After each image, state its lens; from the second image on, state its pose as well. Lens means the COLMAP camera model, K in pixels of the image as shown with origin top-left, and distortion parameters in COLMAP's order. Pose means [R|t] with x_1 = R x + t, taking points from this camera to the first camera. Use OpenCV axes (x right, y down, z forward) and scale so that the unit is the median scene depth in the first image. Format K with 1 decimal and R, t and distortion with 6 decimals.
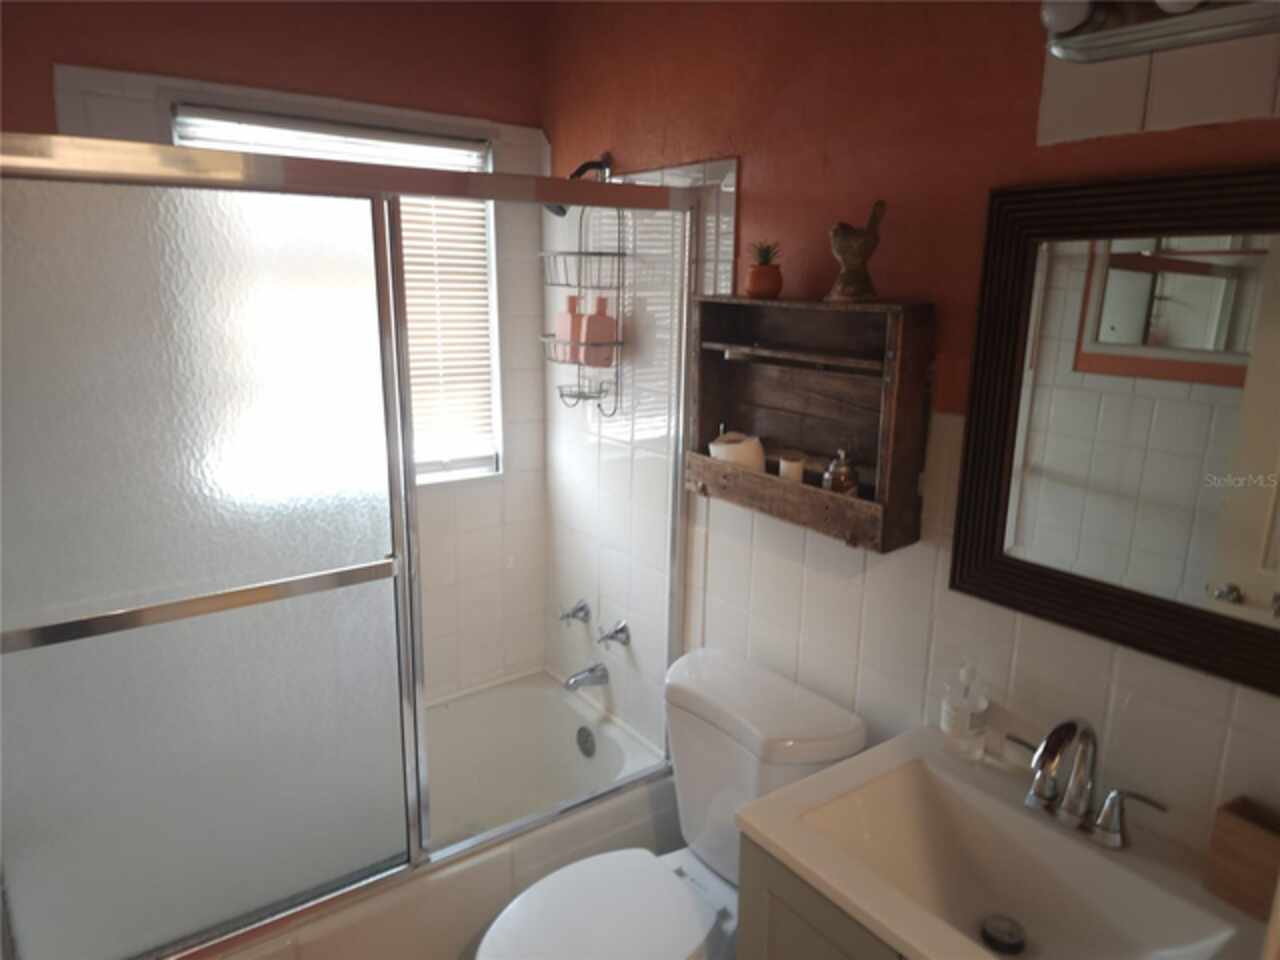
lens RADIAL K [[852.9, 0, 642.3], [0, 852.9, 478.8], [0, 0, 1]] dist [0.056930, -0.049086]
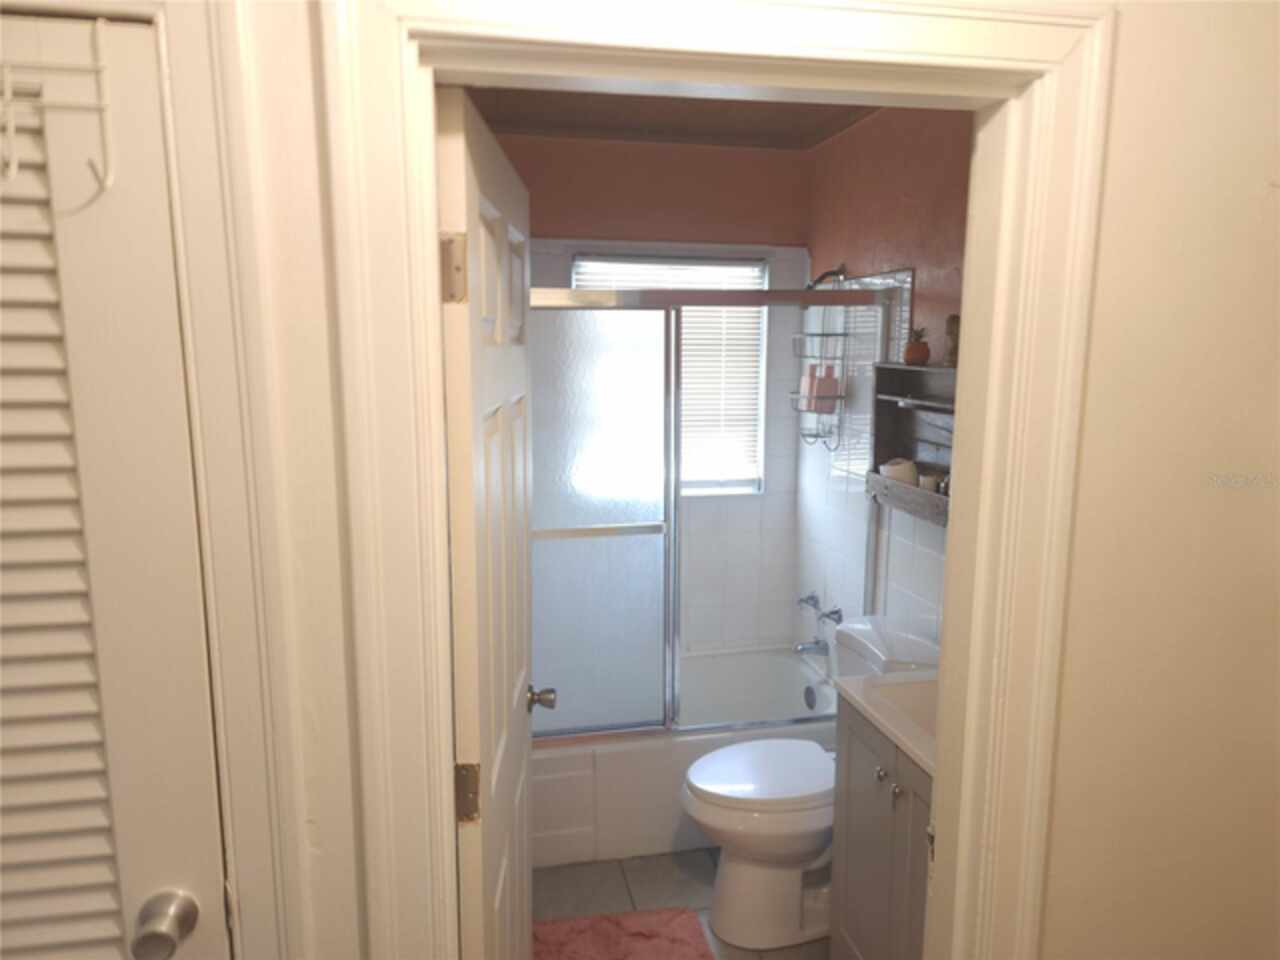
lens RADIAL K [[852.9, 0, 638.8], [0, 852.9, 480.9], [0, 0, 1]] dist [0.056930, -0.049086]
pose [[0.912709, 0.049423, -0.405611, 0.242171], [-0.081038, 0.994834, -0.061134, 0.086860], [0.400494, 0.088667, 0.911999, -0.385069]]
